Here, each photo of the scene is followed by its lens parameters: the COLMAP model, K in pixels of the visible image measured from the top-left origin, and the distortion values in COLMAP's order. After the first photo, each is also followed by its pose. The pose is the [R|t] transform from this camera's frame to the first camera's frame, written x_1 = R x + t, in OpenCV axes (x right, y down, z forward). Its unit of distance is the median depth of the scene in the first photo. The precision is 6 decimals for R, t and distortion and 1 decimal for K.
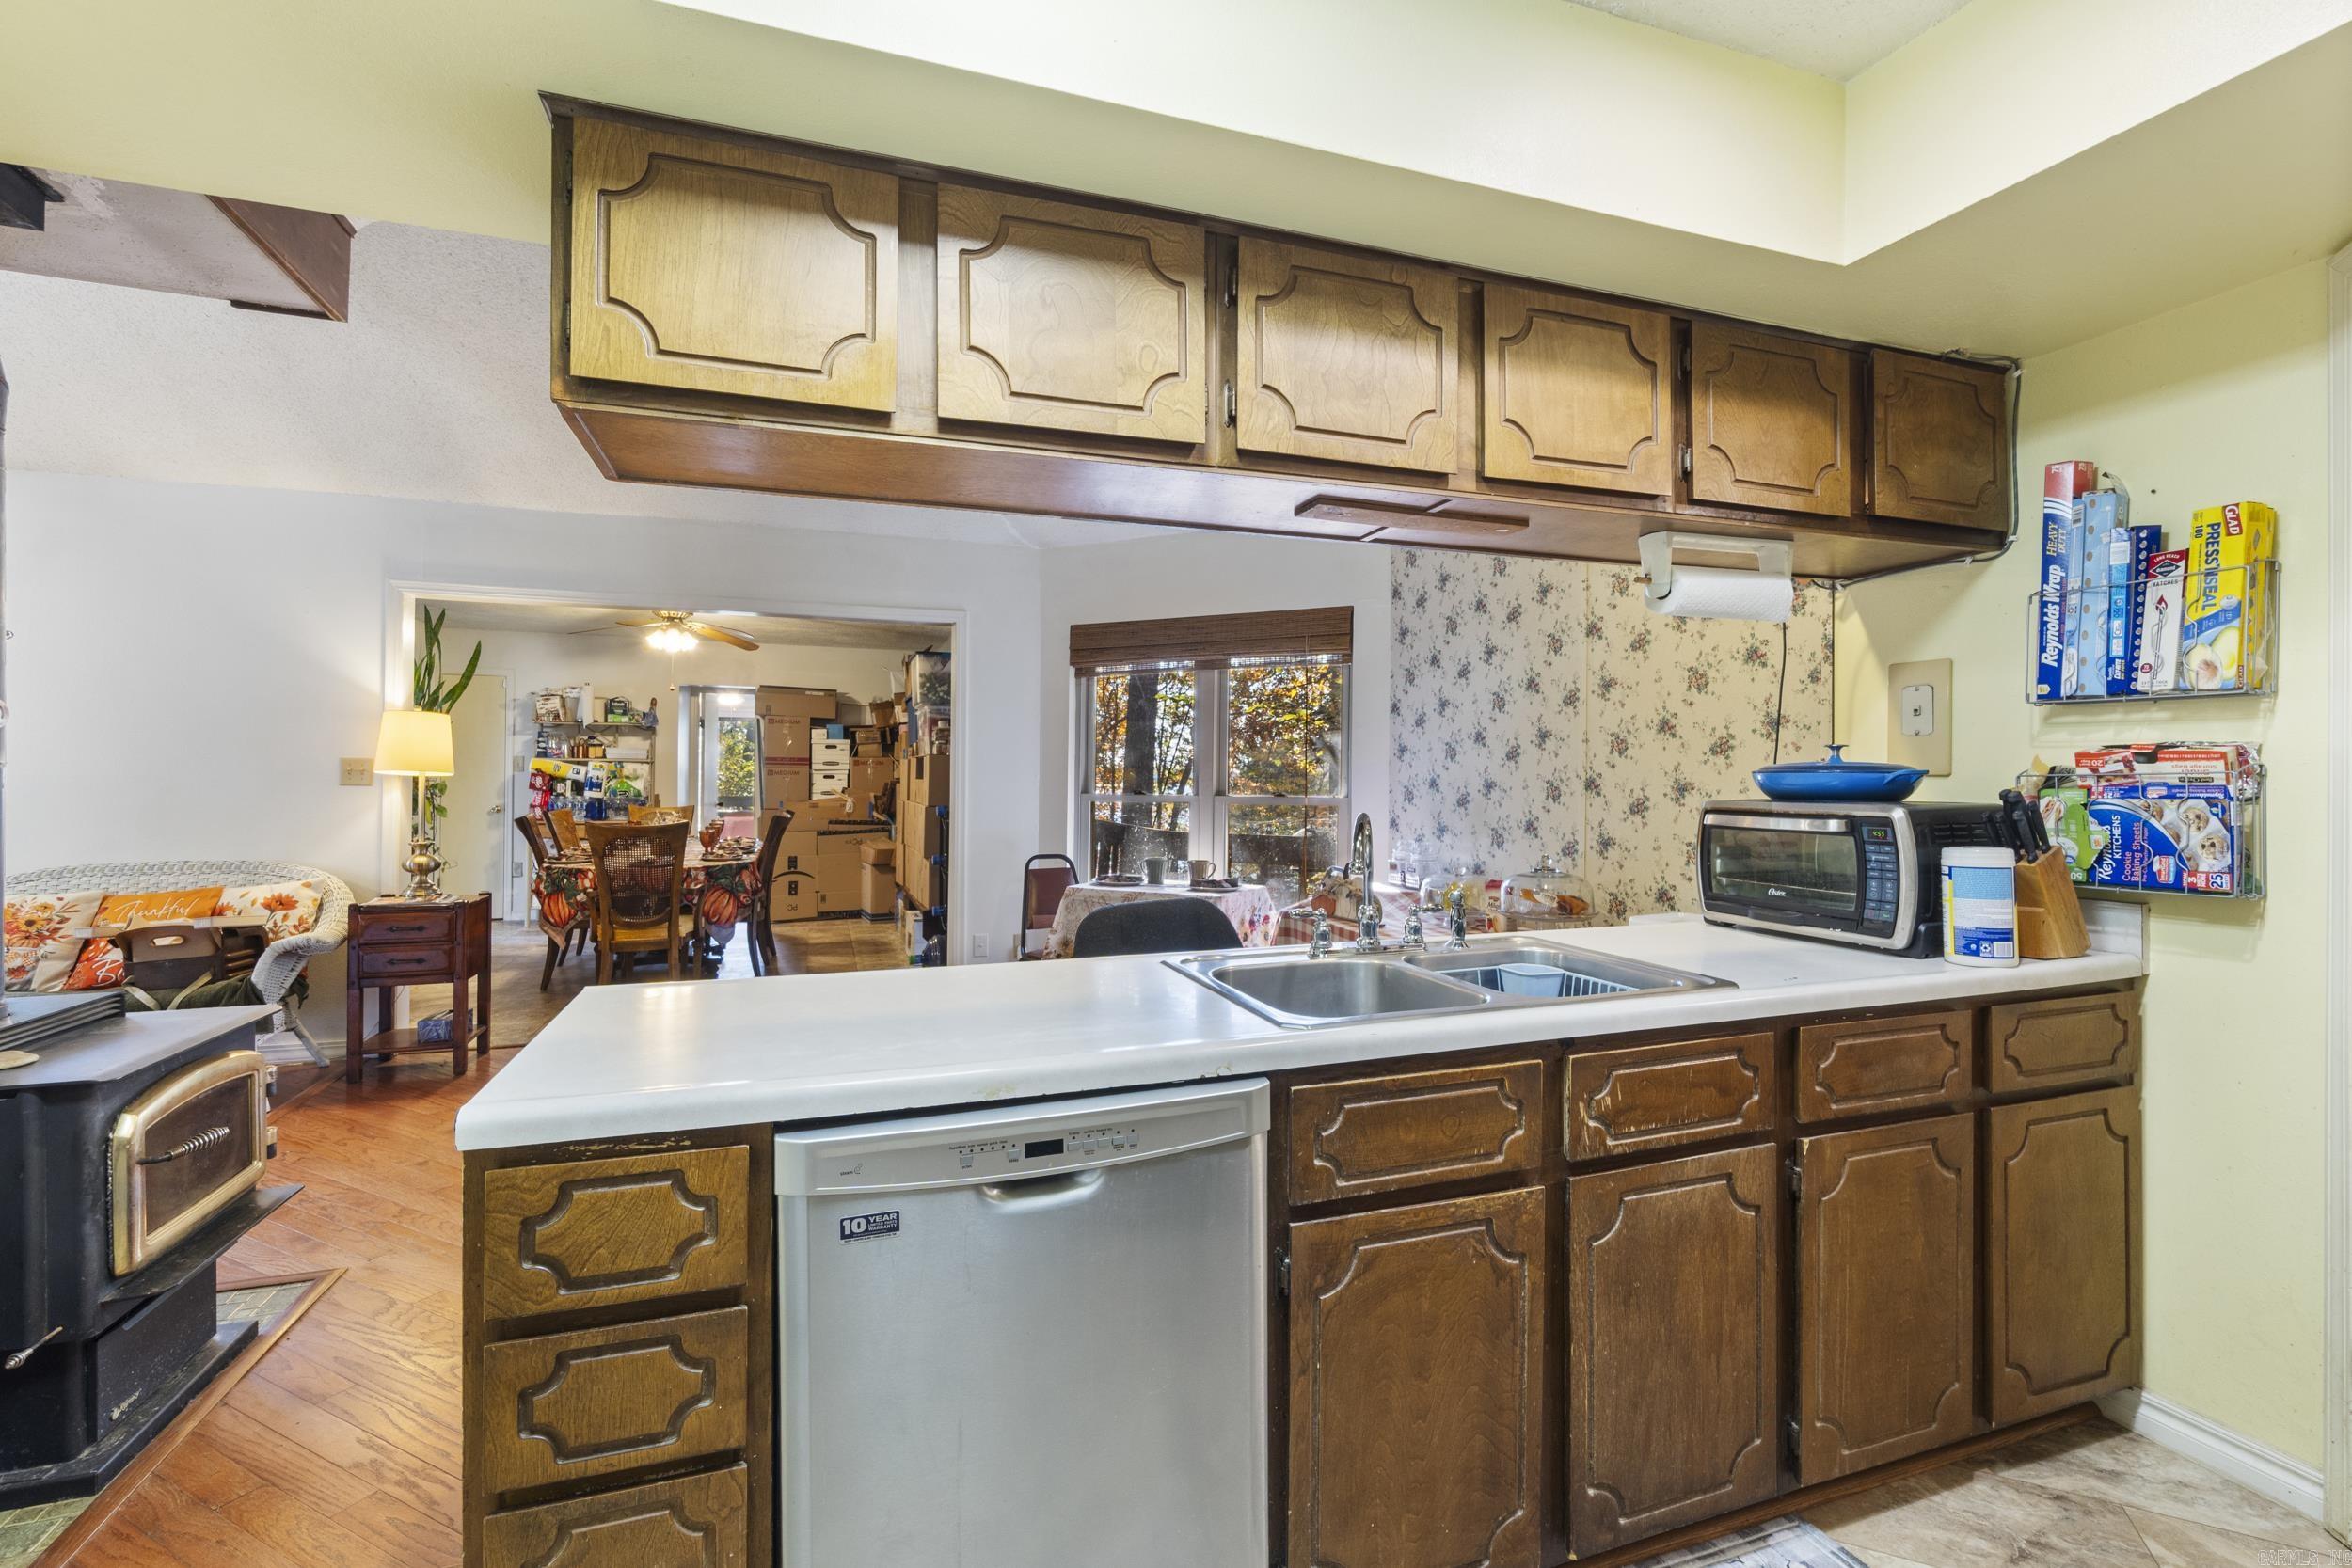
lens RADIAL K [[1023.9, 0, 1172.8], [0, 1023.9, 773.3], [0, 0, 1]] dist [-0.000989, 0.000046]
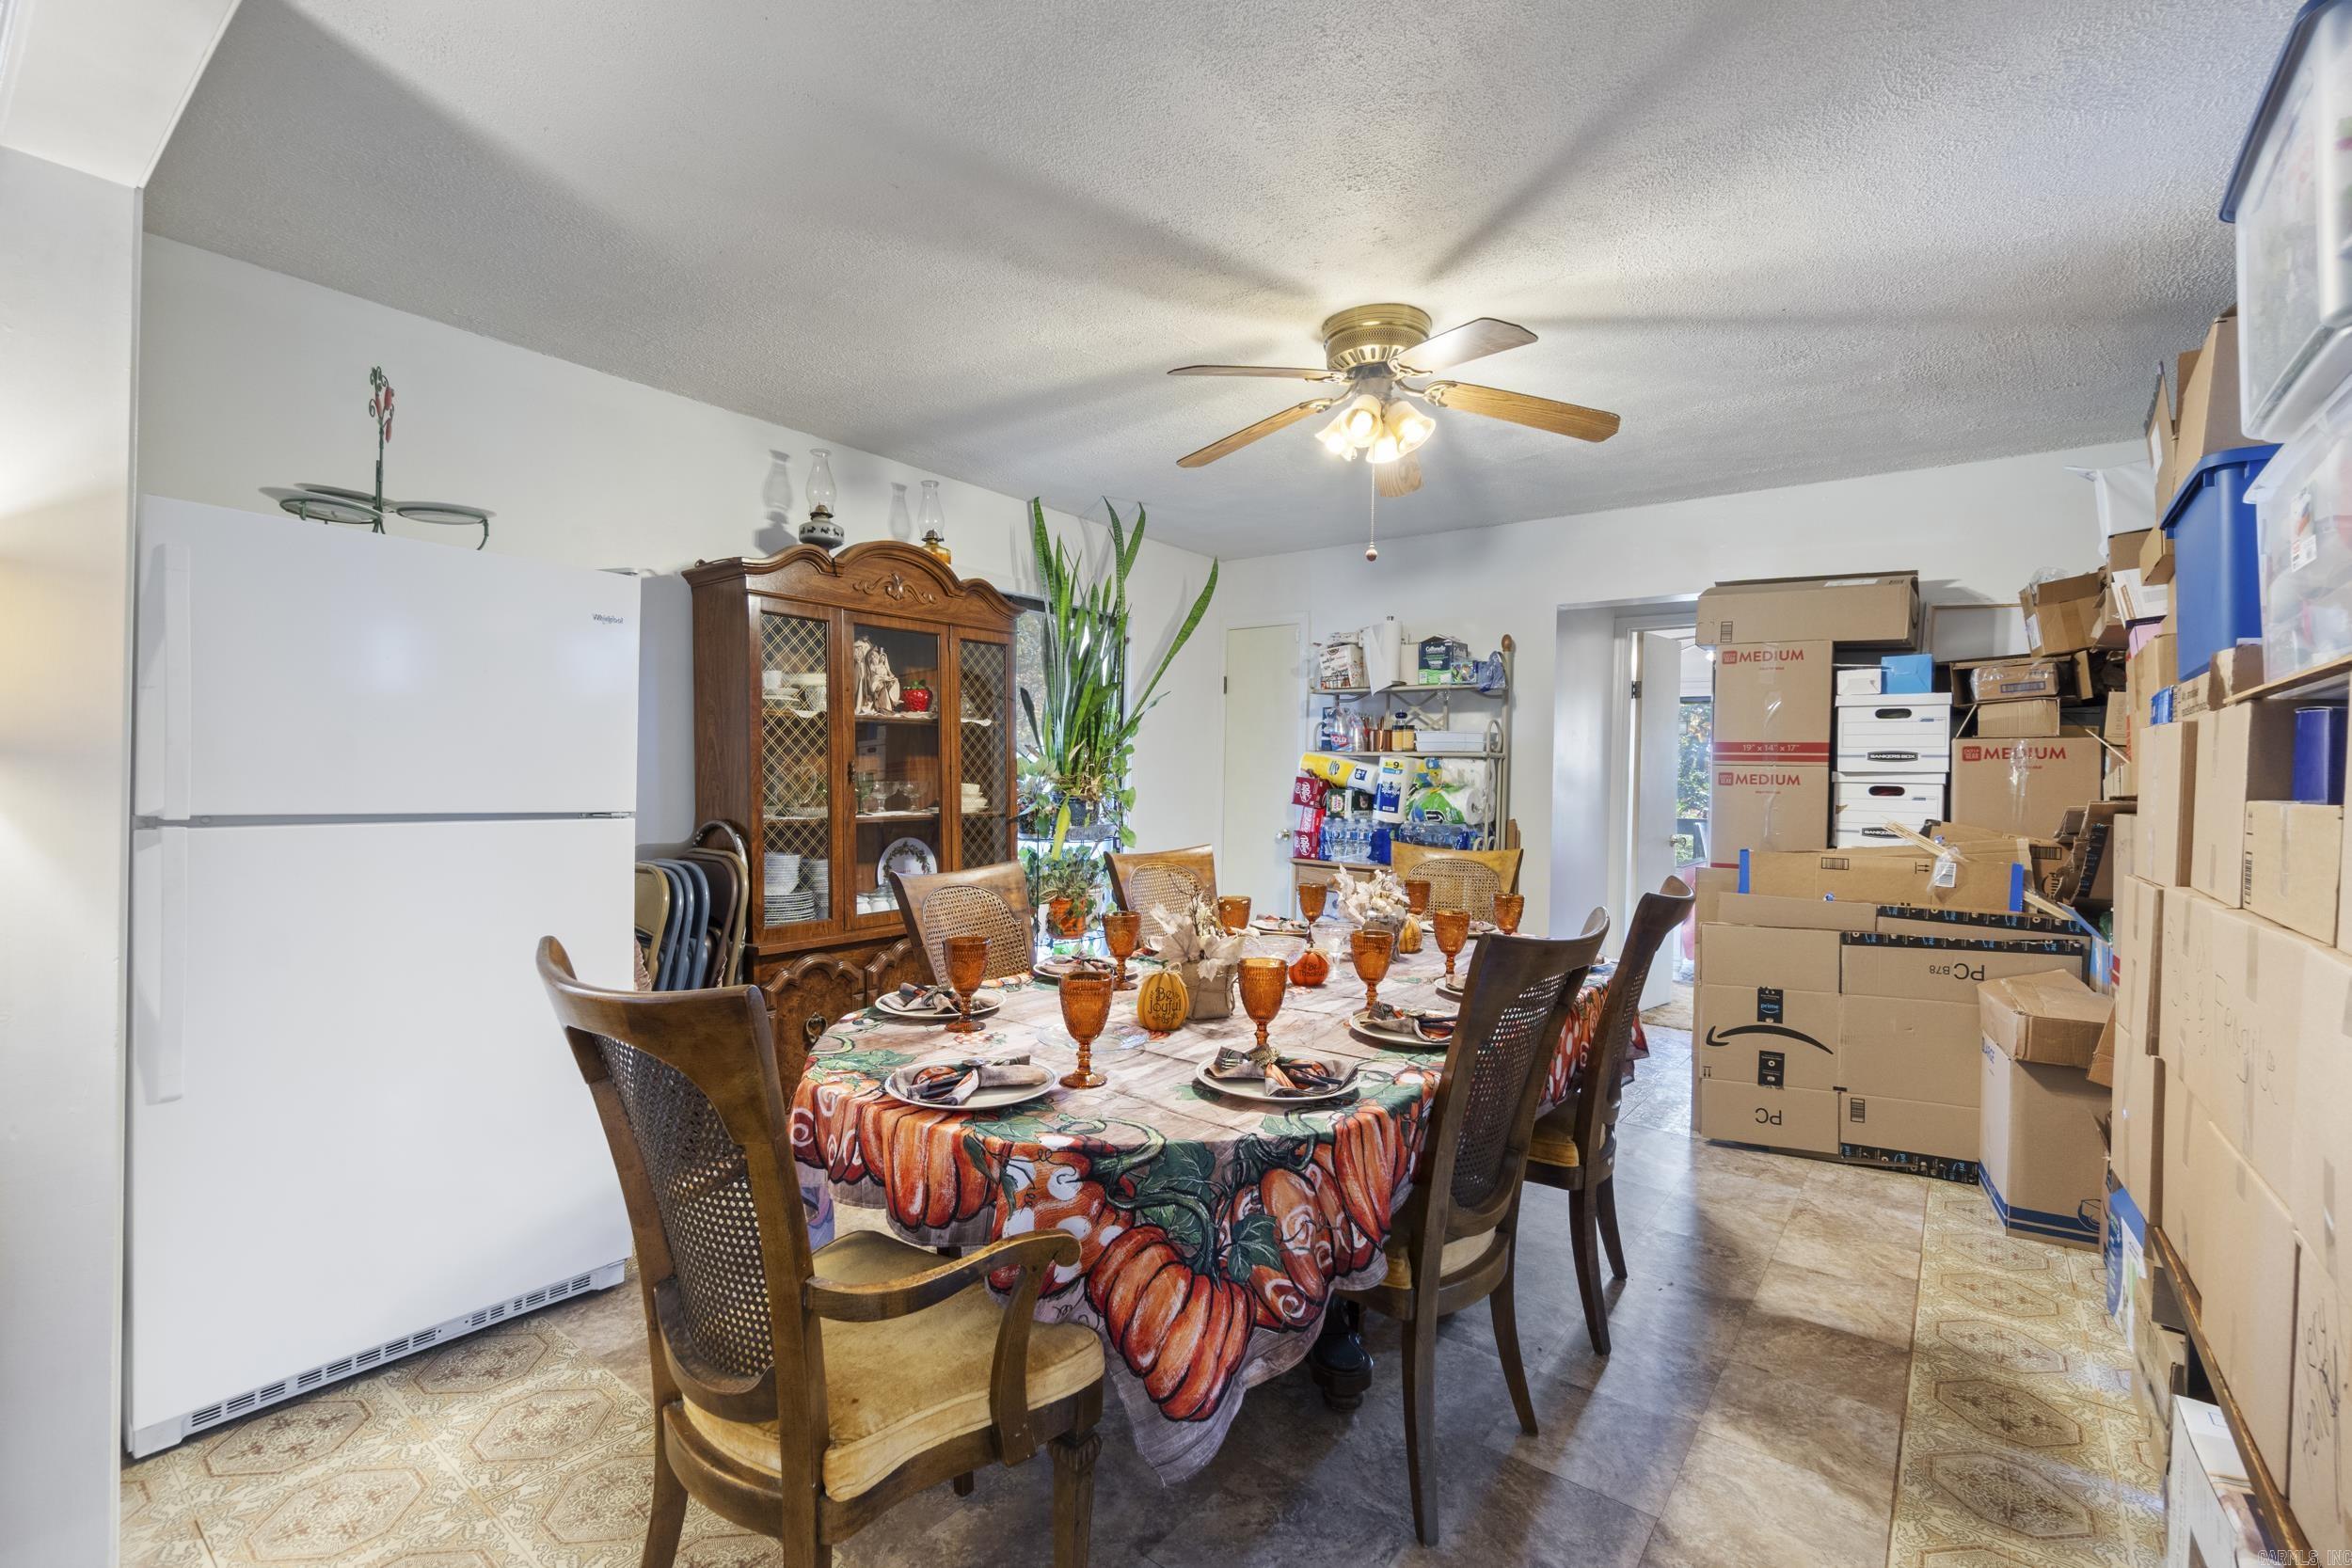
lens RADIAL K [[1023.9, 0, 1172.2], [0, 1023.9, 790.7], [0, 0, 1]] dist [-0.000989, 0.000046]
pose [[0.547348, 0.013764, -0.836792, -0.165767], [-0.012925, 0.999885, 0.007992, 0.003792], [0.836805, 0.006441, 0.547462, 0.583914]]
